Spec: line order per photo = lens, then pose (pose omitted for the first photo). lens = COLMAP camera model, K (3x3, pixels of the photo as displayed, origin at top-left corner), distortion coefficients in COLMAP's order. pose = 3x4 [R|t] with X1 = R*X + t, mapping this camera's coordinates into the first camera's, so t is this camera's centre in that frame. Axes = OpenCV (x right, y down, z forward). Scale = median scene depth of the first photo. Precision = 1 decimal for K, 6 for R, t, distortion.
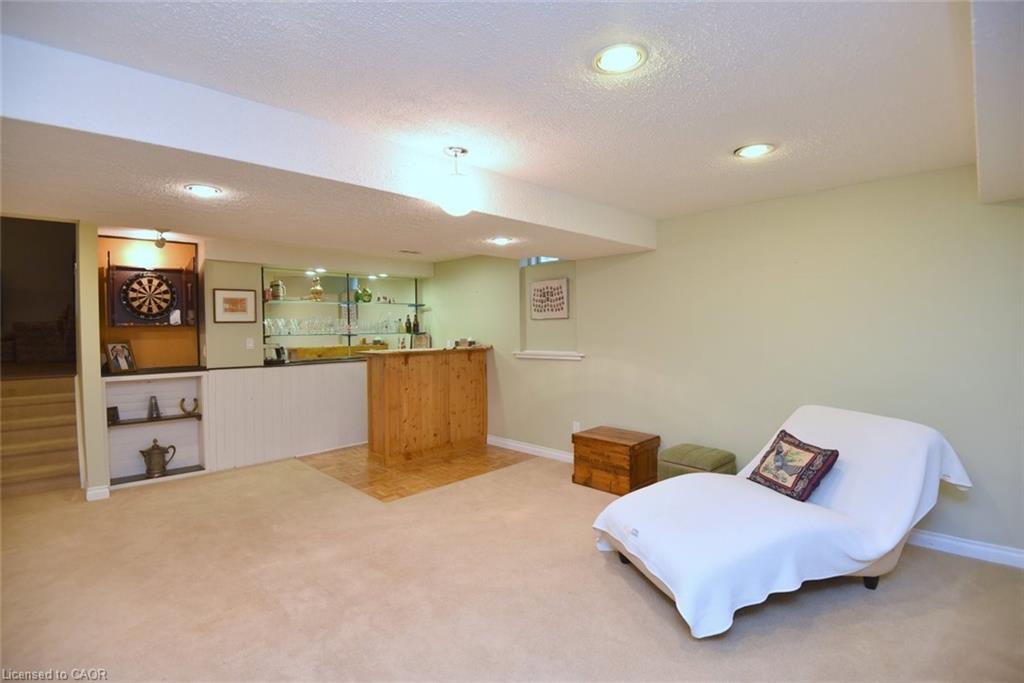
lens RADIAL K [[480.1, 0, 508.3], [0, 480.1, 340.9], [0, 0, 1]] dist [-0.021203, -0.012443]
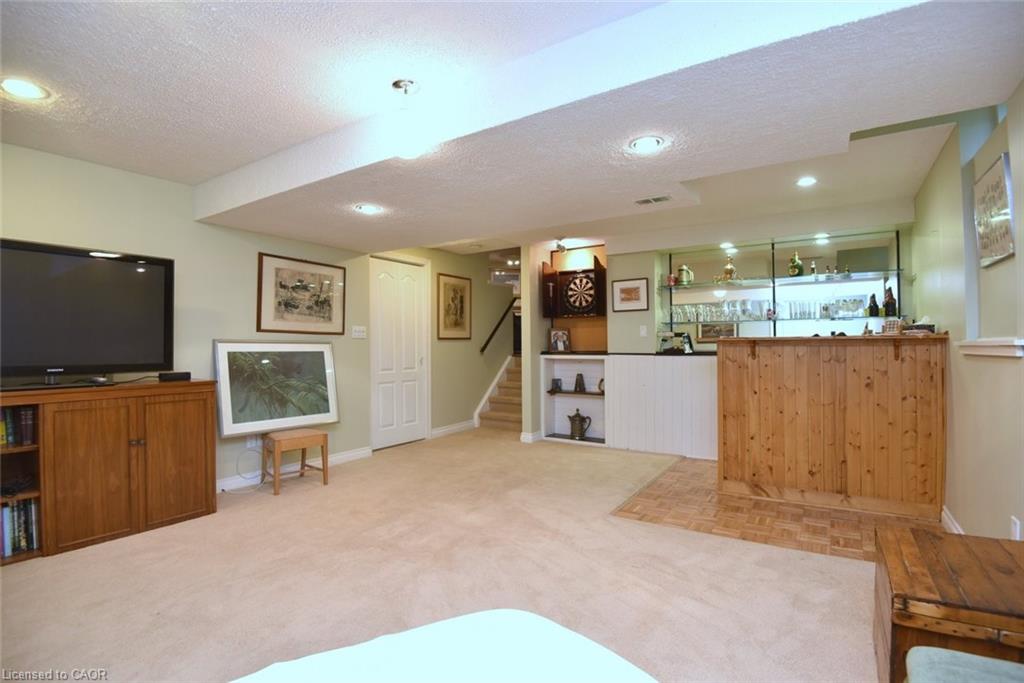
lens RADIAL K [[480.1, 0, 508.6], [0, 480.1, 340.5], [0, 0, 1]] dist [-0.021203, -0.012443]
pose [[0.214152, 0.001653, -0.976799, 0.429417], [-0.021737, 0.999759, -0.003074, 0.038068], [0.976558, 0.021891, 0.214137, 0.548175]]
